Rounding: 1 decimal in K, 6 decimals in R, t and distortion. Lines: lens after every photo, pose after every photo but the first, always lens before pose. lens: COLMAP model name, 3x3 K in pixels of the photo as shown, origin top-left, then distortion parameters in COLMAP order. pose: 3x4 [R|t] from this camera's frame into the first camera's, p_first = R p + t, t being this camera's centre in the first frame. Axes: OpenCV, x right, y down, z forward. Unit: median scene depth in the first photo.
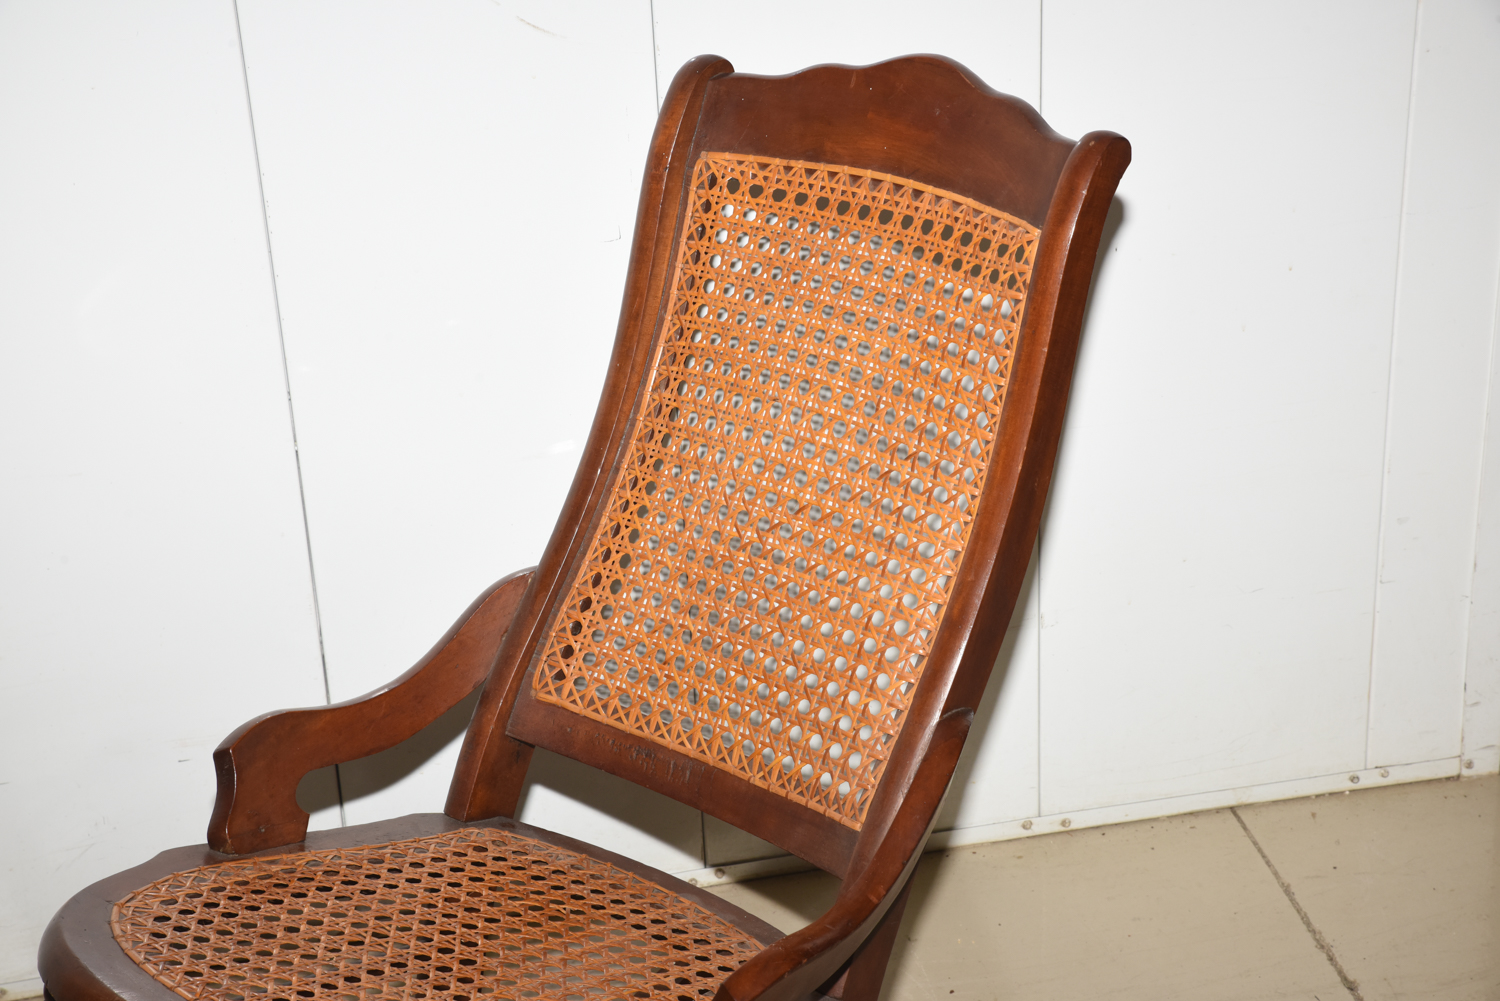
lens RADIAL K [[2706.1, 0, 744.4], [0, 2706.1, 494.7], [0, 0, 1]] dist [0.154069, 0.202947]
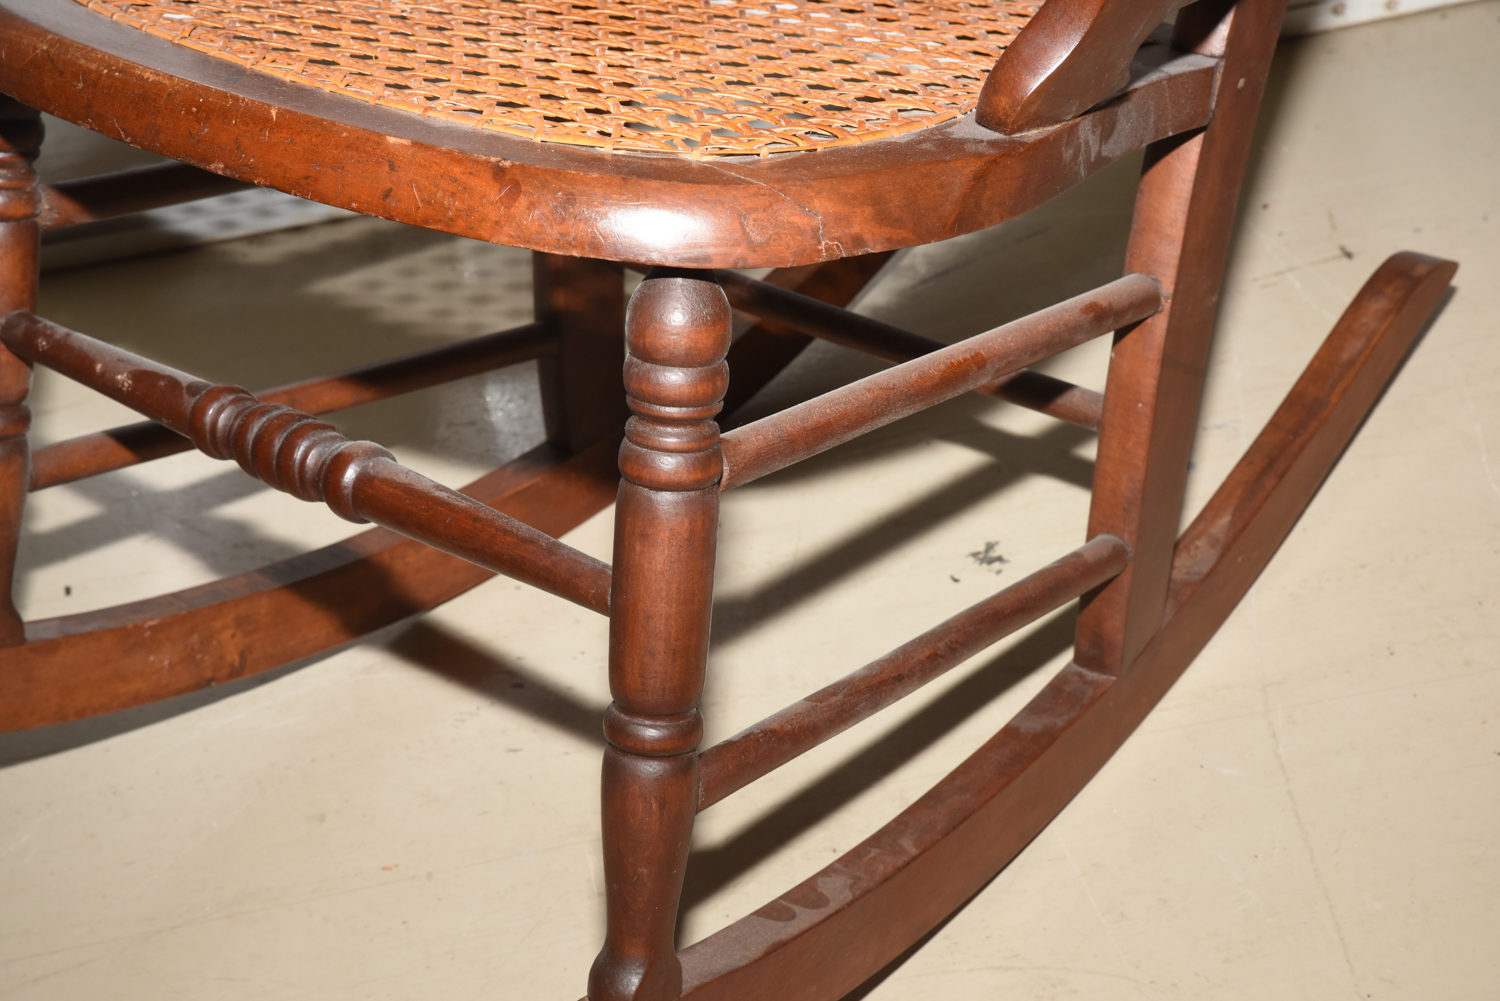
lens RADIAL K [[2628.2, 0, 750.0], [0, 2628.2, 500.5], [0, 0, 1]] dist [0.133765, 0.012494]
pose [[0.998668, -0.046971, -0.021363, -0.058558], [0.049804, 0.985712, 0.160911, 0.166559], [0.013500, -0.161761, 0.986738, 0.351079]]
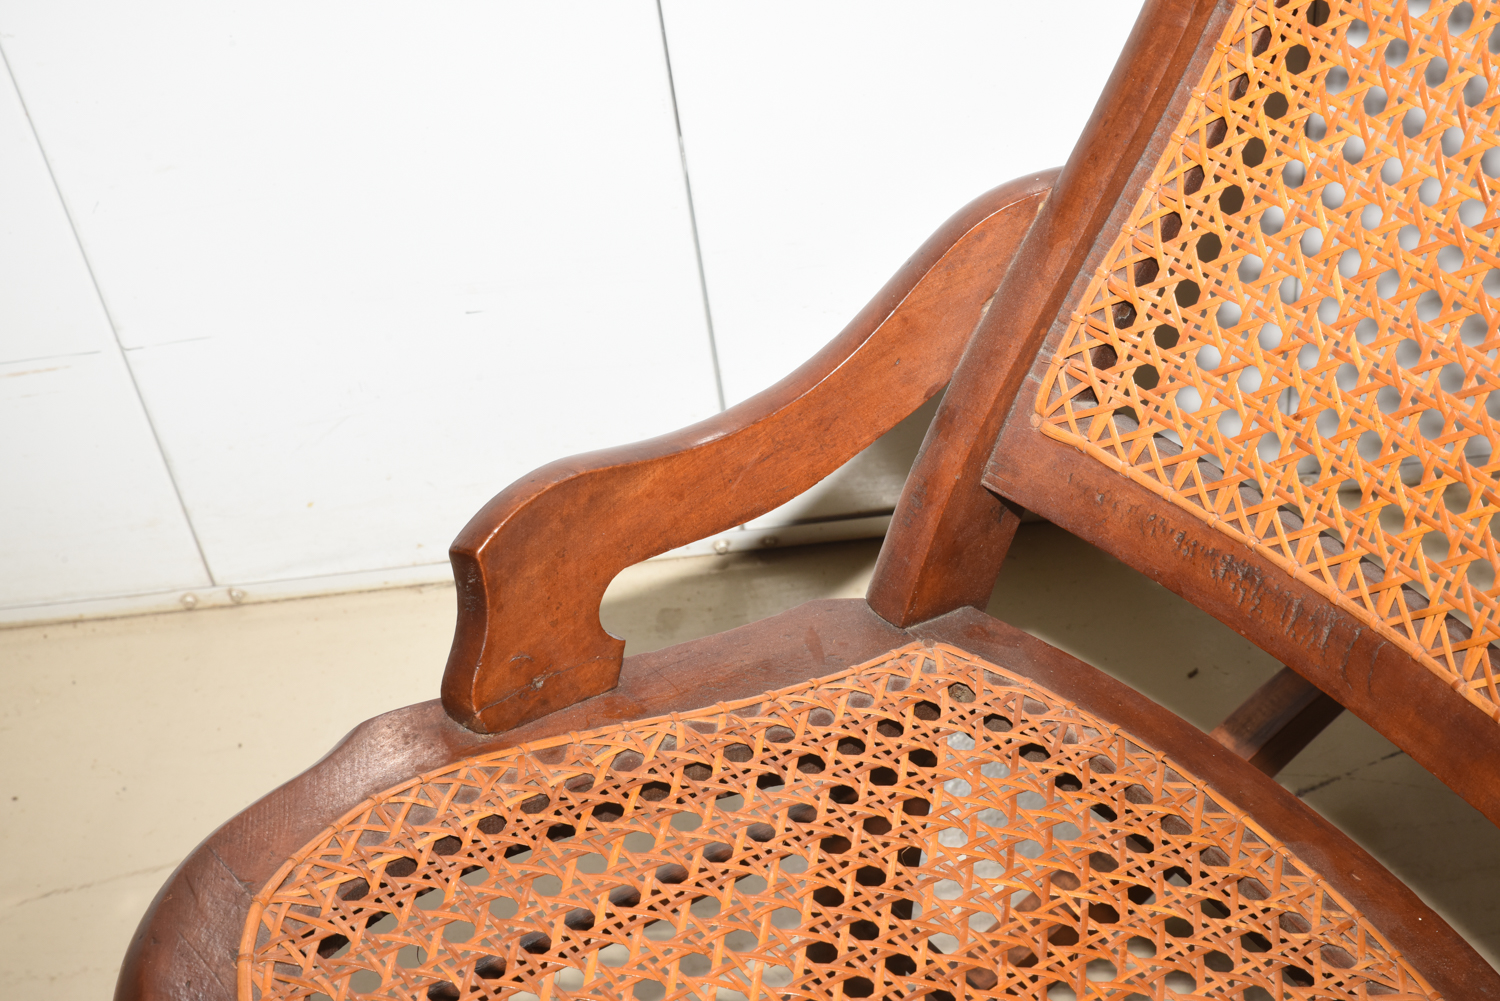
lens RADIAL K [[2662.4, 0, 742.1], [0, 2662.4, 498.8], [0, 0, 1]] dist [0.134536, 0.181069]
pose [[0.984842, 0.076589, -0.155628, -0.052966], [-0.013235, 0.927799, 0.372847, -0.112515], [0.172948, -0.365135, 0.914749, 0.511284]]
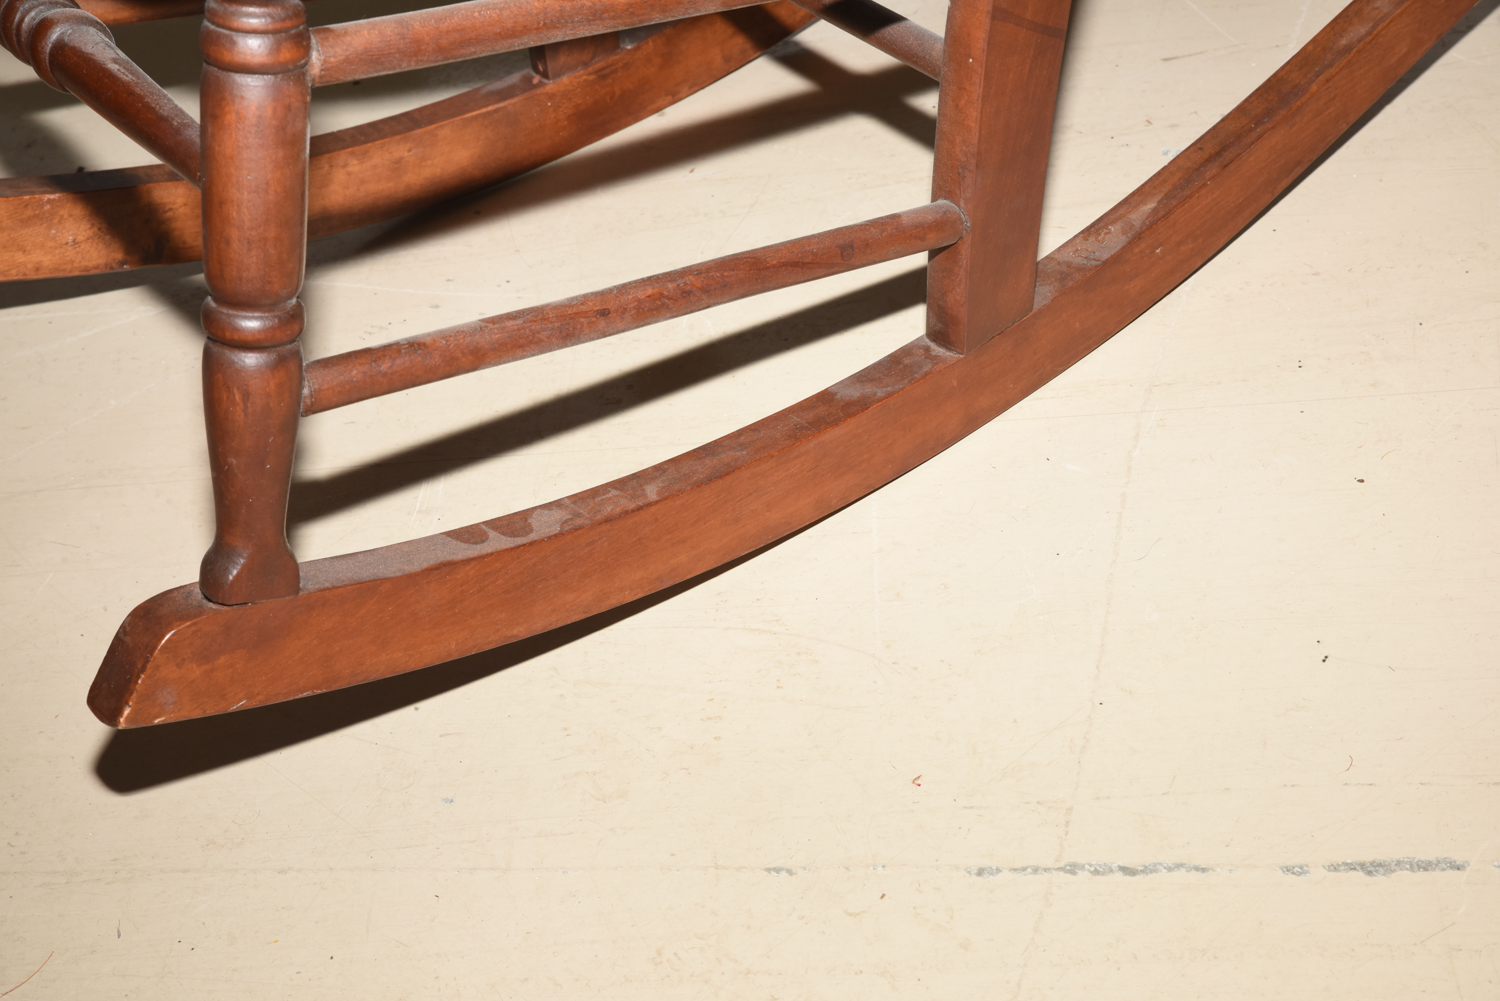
lens RADIAL K [[2662.4, 0, 742.1], [0, 2662.4, 498.8], [0, 0, 1]] dist [0.134536, 0.181069]
pose [[0.964441, 0.078643, -0.252328, 0.116422], [-0.009944, 0.964826, 0.262701, 0.186631], [0.264112, -0.250850, 0.931300, 0.382229]]
